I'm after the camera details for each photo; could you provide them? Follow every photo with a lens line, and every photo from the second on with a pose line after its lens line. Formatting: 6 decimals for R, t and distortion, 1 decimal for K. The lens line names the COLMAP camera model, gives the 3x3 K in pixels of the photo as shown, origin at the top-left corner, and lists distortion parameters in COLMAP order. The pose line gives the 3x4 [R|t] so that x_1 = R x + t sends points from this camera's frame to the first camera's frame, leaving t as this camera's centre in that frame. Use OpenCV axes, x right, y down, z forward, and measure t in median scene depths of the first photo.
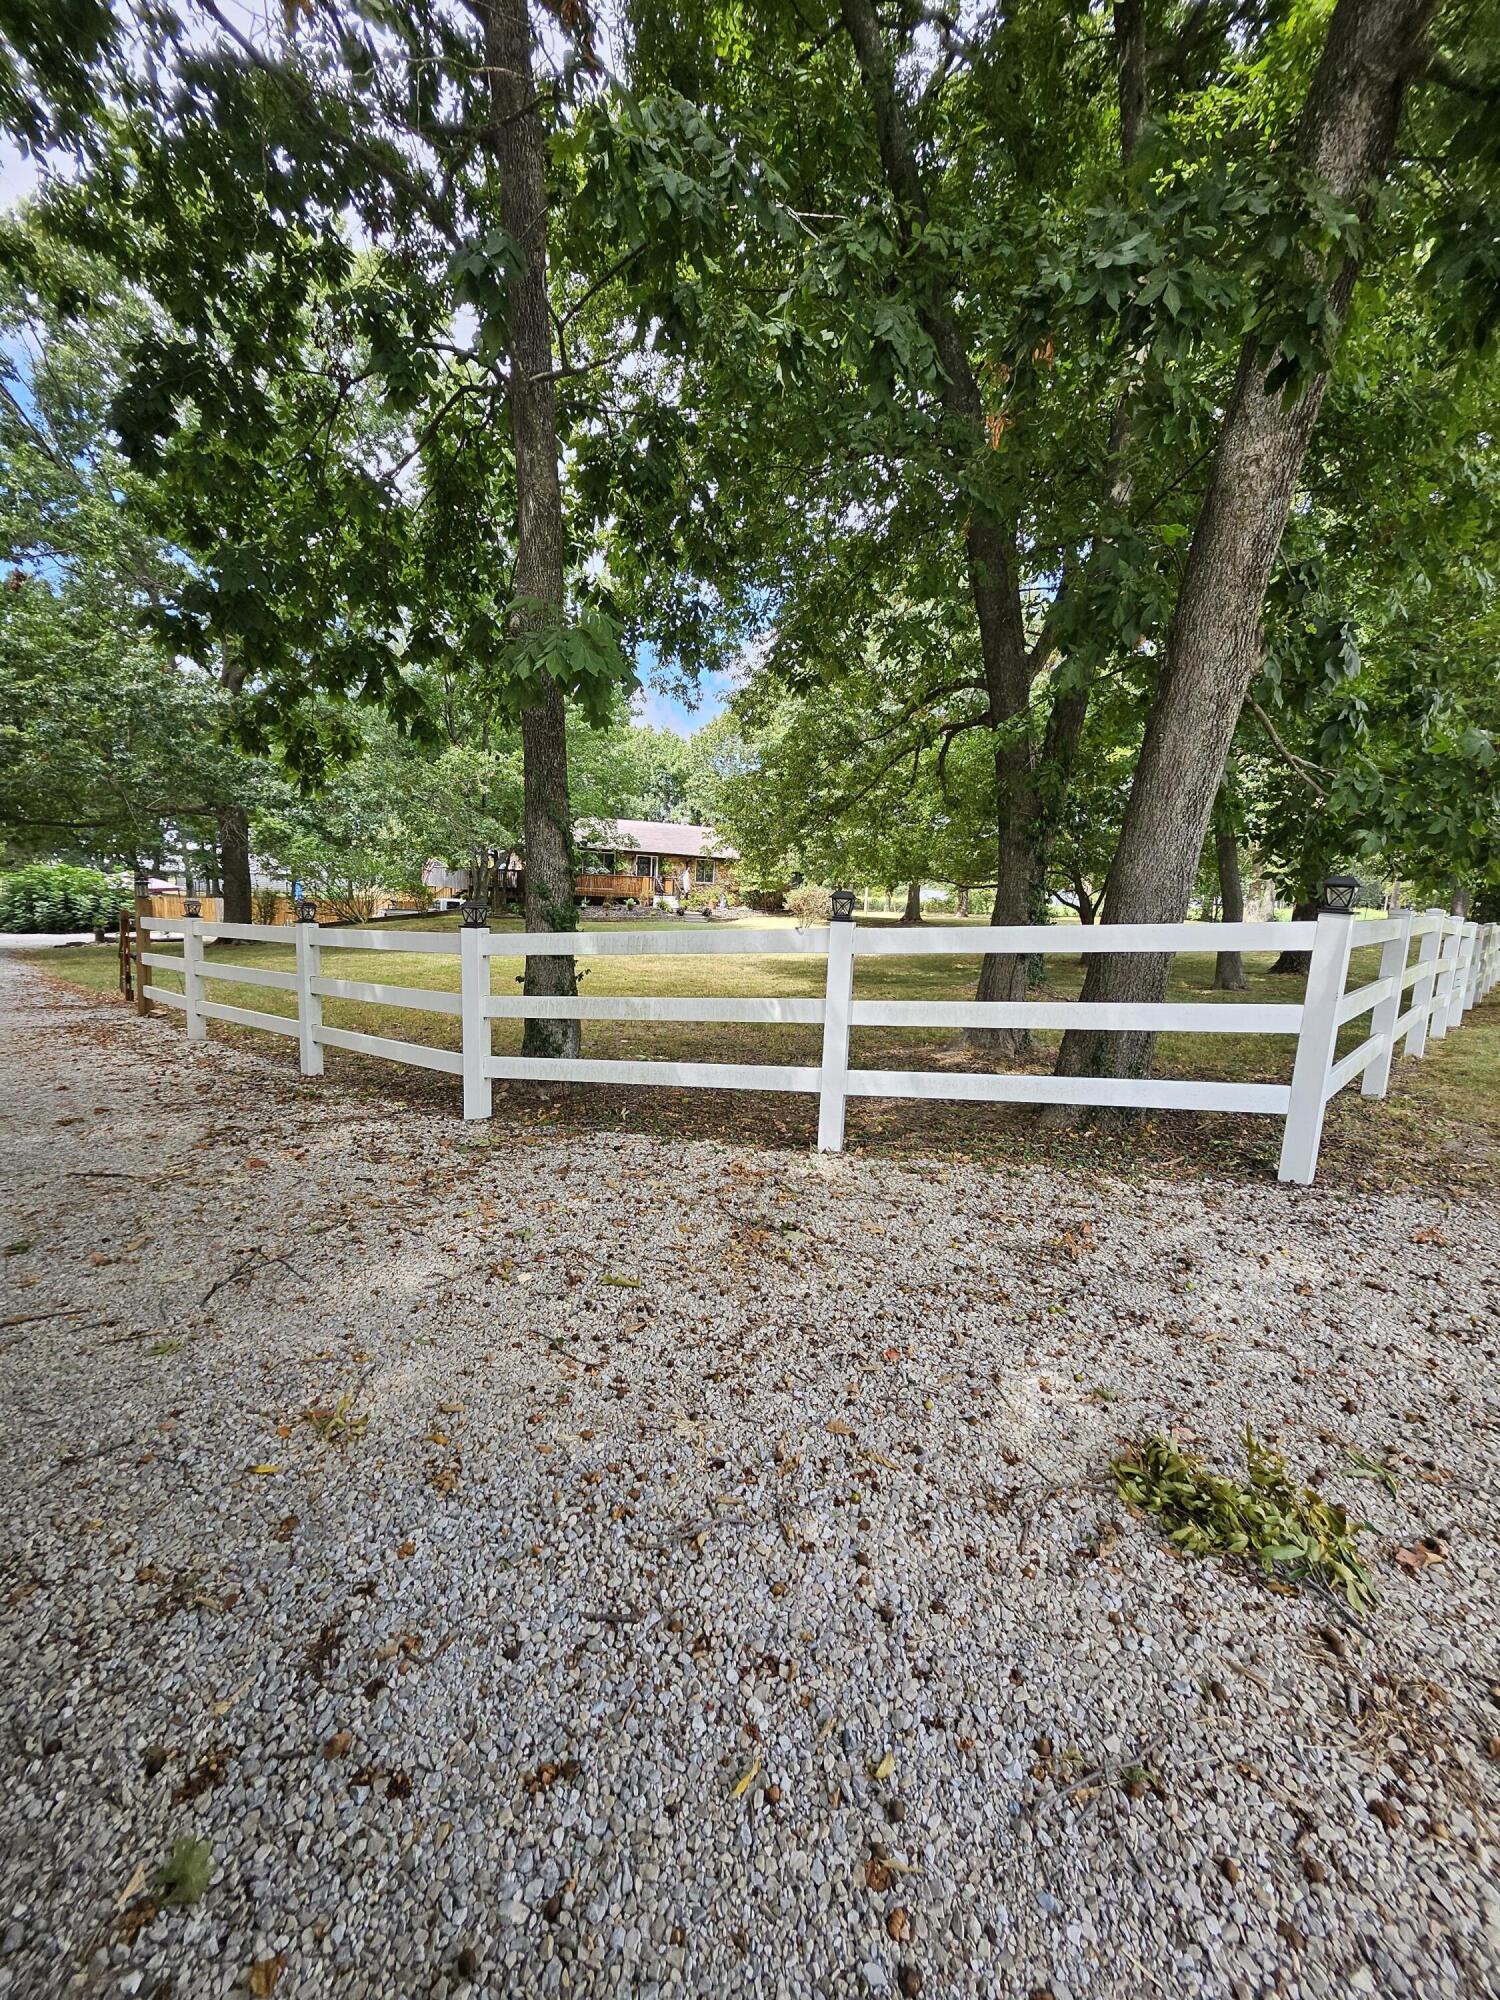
lens RADIAL K [[793.9, 0, 756.8], [0, 793.9, 999.1], [0, 0, 1]] dist [-0.002075, -0.000328]
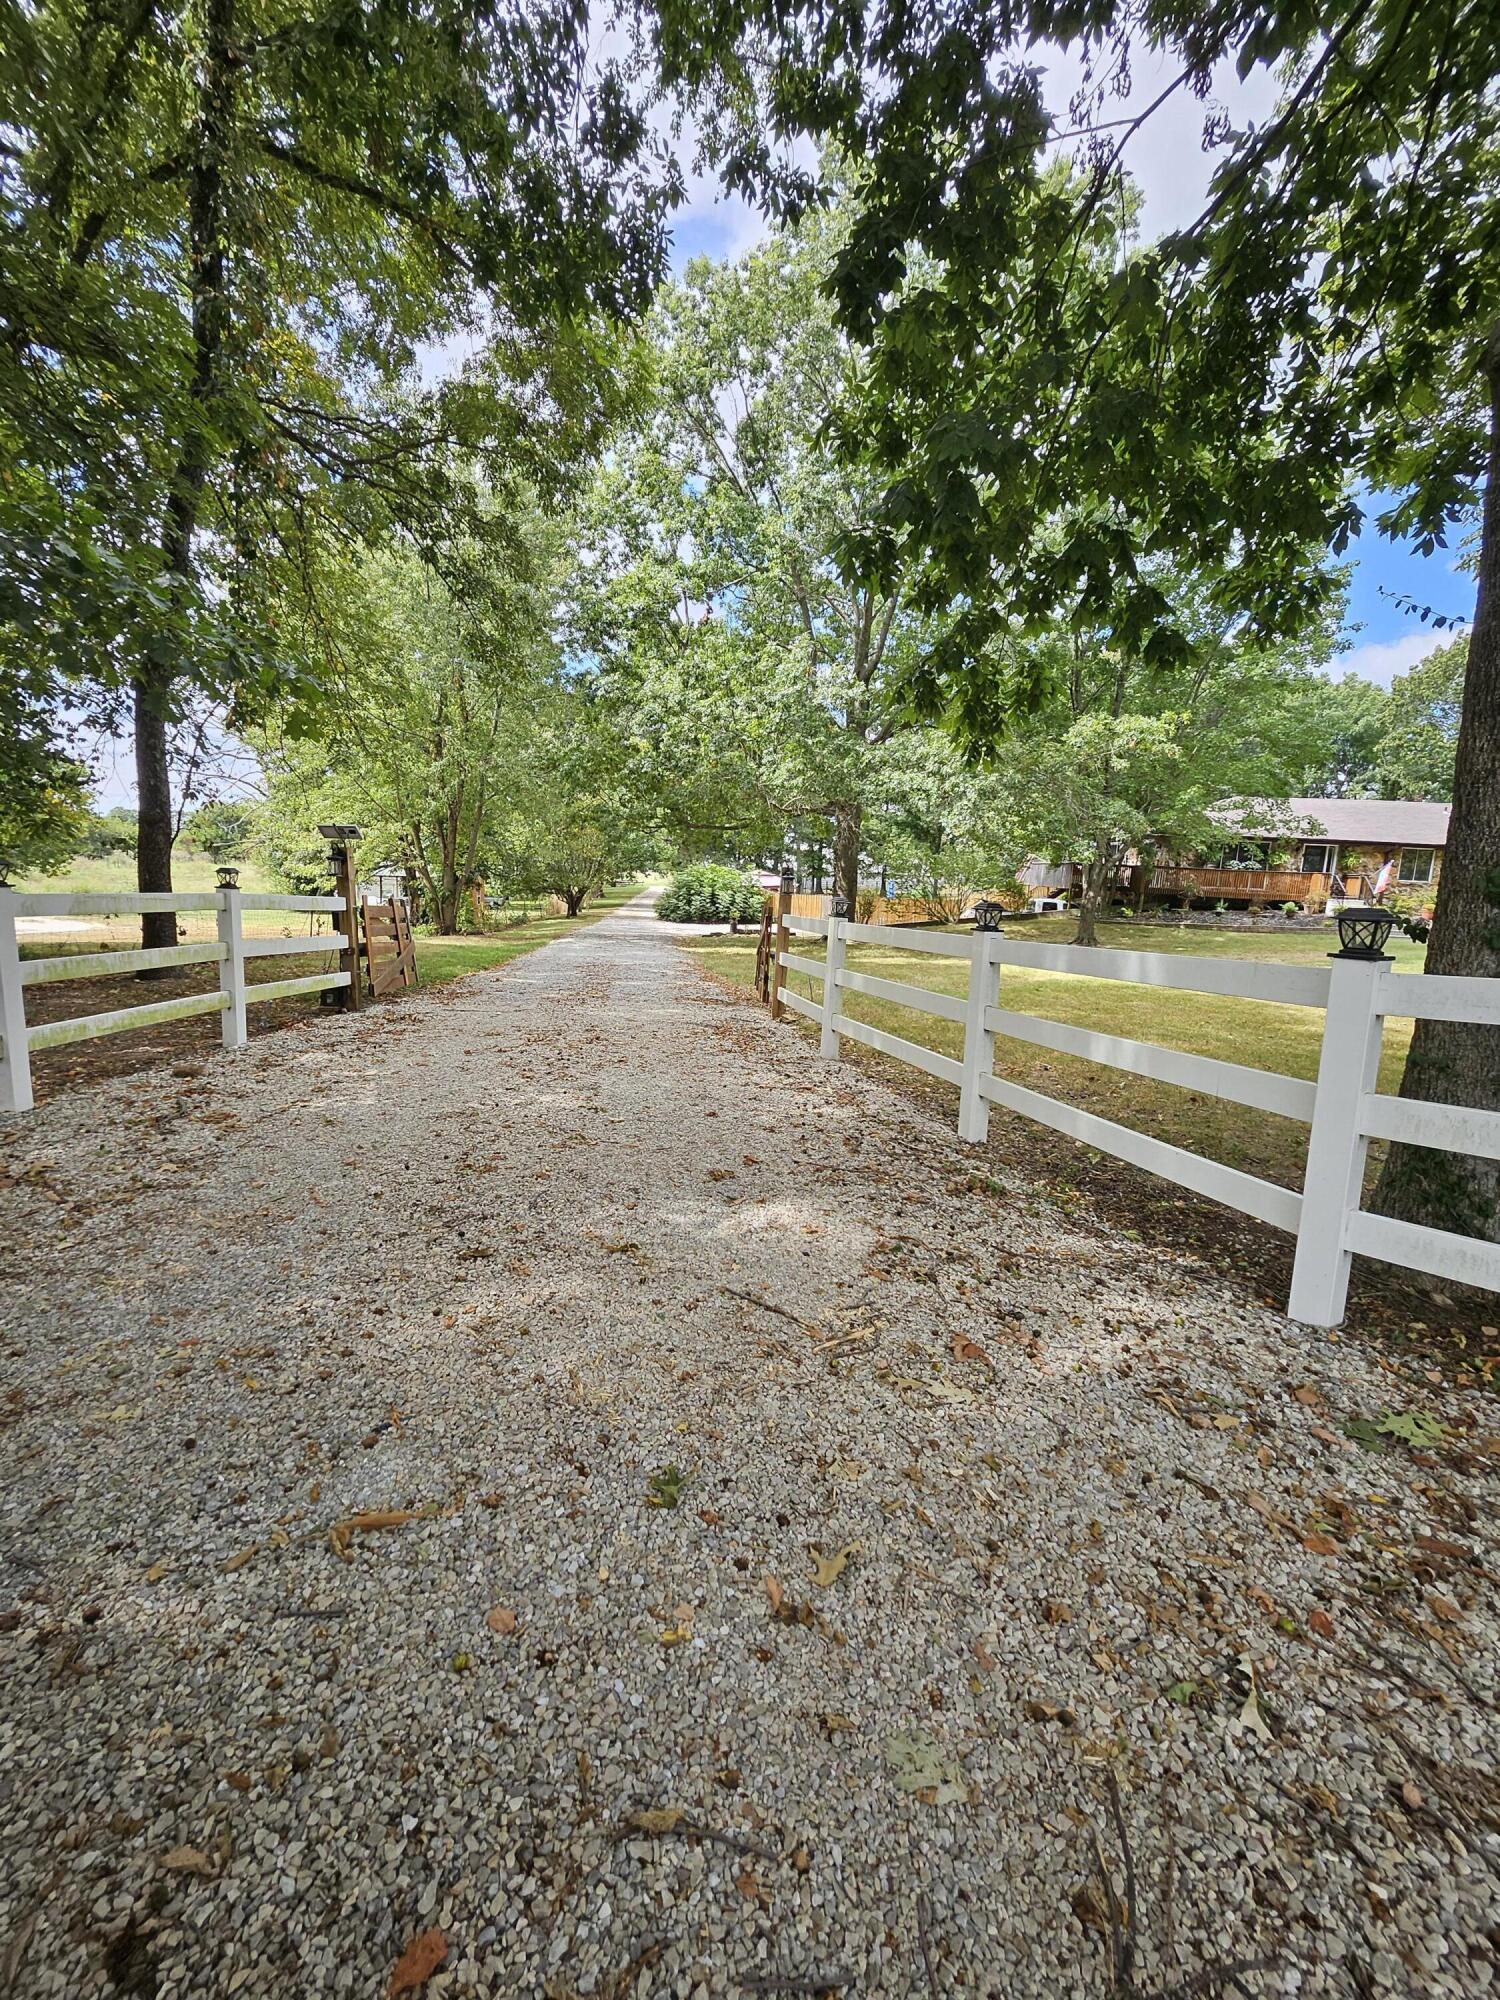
lens RADIAL K [[793.9, 0, 741.0], [0, 793.9, 1002.0], [0, 0, 1]] dist [-0.002075, -0.000328]
pose [[0.784198, 0.094265, -0.613309, -0.147220], [-0.092050, 0.995130, 0.035252, -0.018595], [0.613645, 0.028811, 0.789056, 0.147636]]
